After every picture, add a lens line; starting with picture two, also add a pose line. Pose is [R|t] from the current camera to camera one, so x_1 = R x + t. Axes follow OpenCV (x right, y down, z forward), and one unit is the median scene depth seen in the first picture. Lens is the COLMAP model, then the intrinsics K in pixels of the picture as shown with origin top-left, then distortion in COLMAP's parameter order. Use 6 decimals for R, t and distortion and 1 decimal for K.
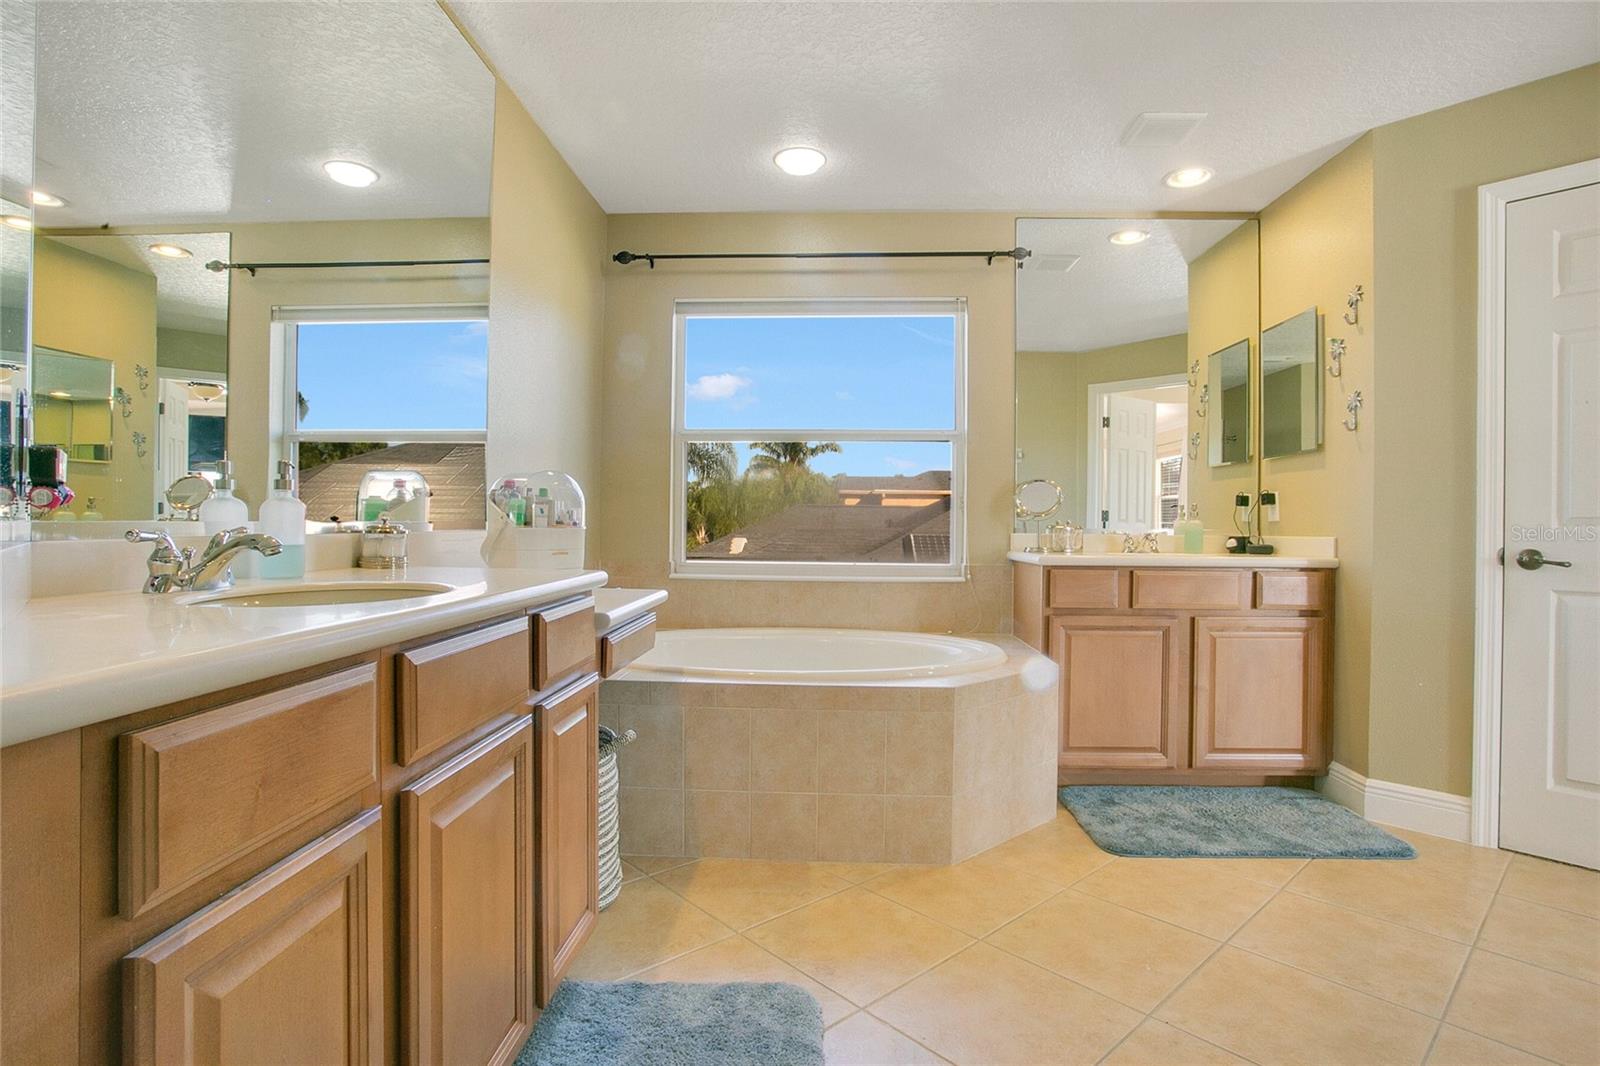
lens RADIAL K [[796.3, 0, 804.4], [0, 796.3, 525.8], [0, 0, 1]] dist [-0.011980, -0.000298]
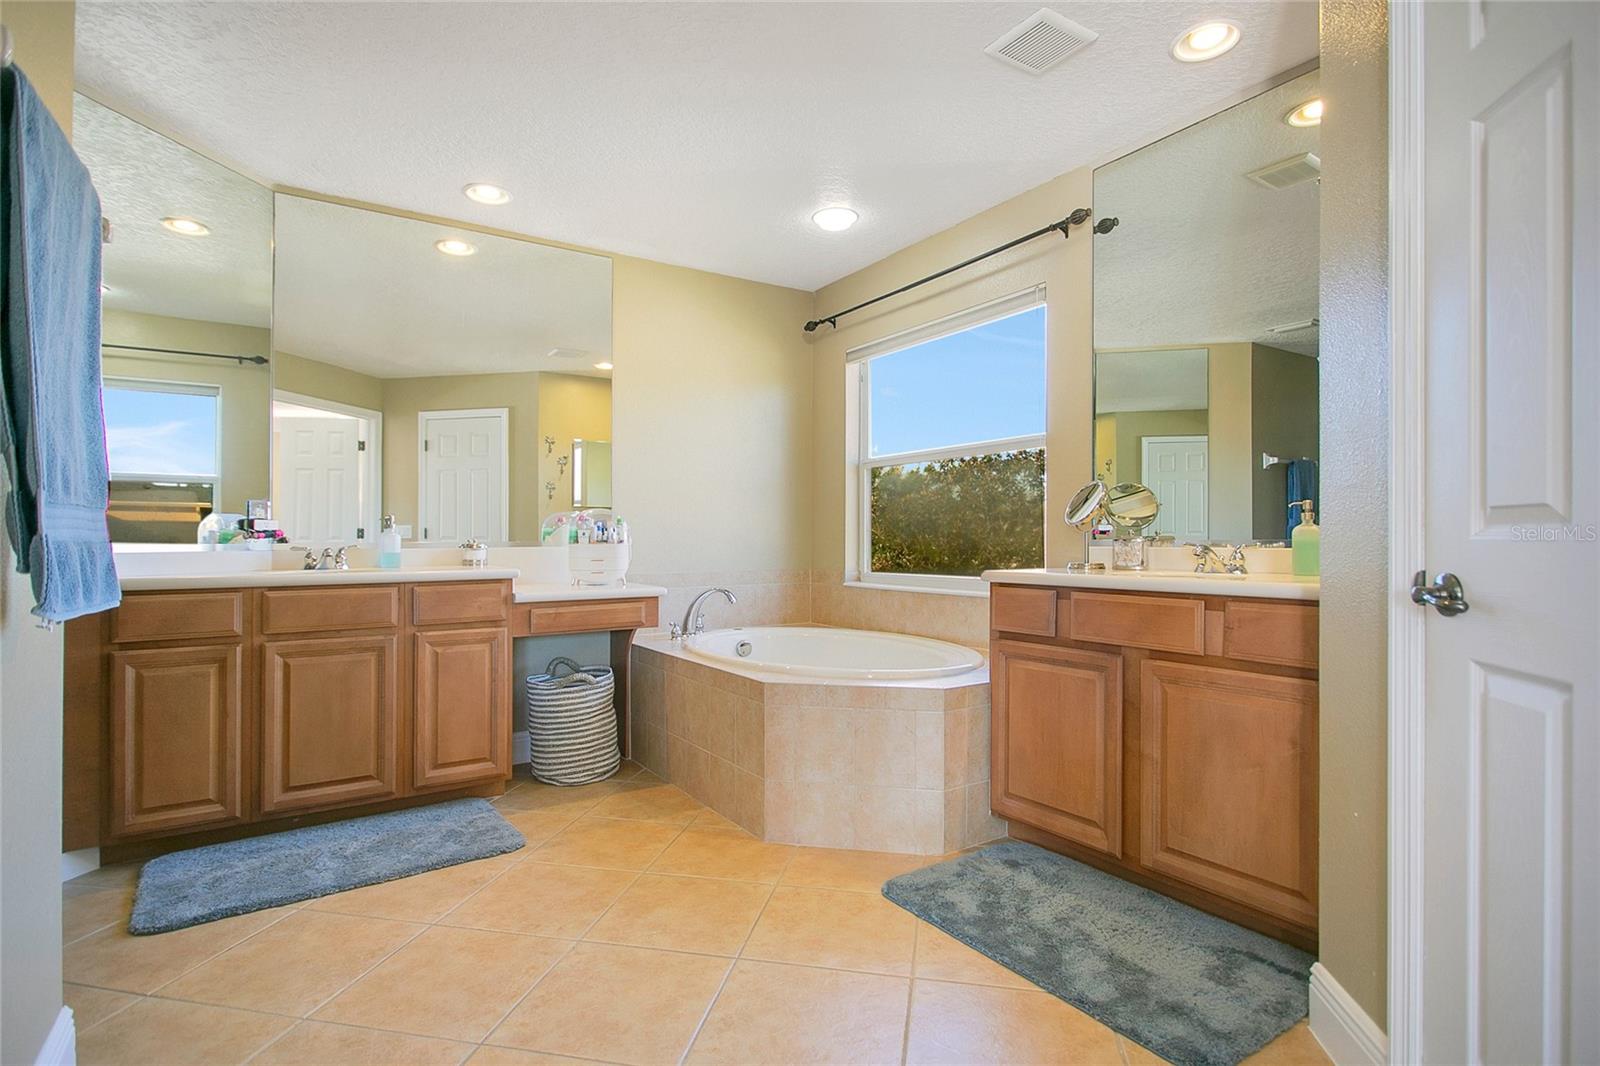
lens RADIAL K [[796.3, 0, 806.5], [0, 796.3, 541.1], [0, 0, 1]] dist [-0.011980, -0.000298]
pose [[0.576362, -0.007609, -0.817159, 0.950363], [0.007633, 0.999963, -0.003927, 0.004662], [0.817159, -0.003974, 0.576399, 0.333742]]
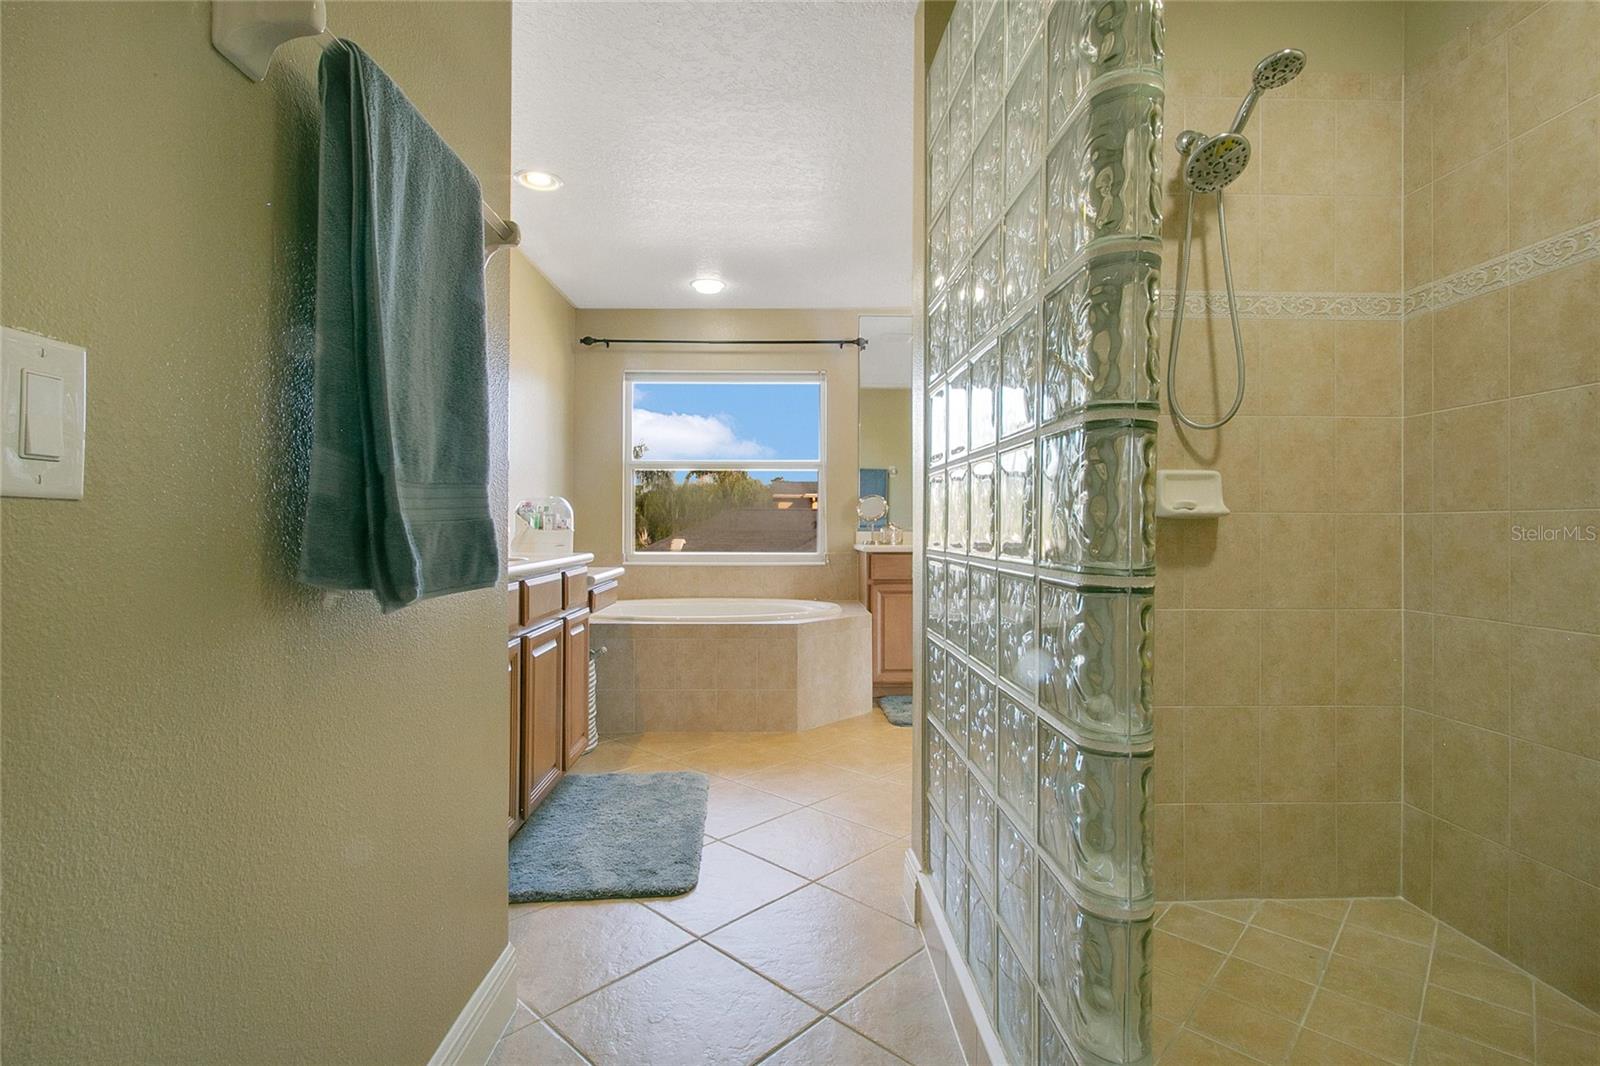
lens RADIAL K [[796.3, 0, 792.3], [0, 796.3, 524.1], [0, 0, 1]] dist [-0.011980, -0.000298]
pose [[0.998424, -0.007750, 0.055586, 0.069864], [0.007986, 0.999960, -0.004024, -0.000095], [-0.055553, 0.004462, 0.998446, -0.543836]]
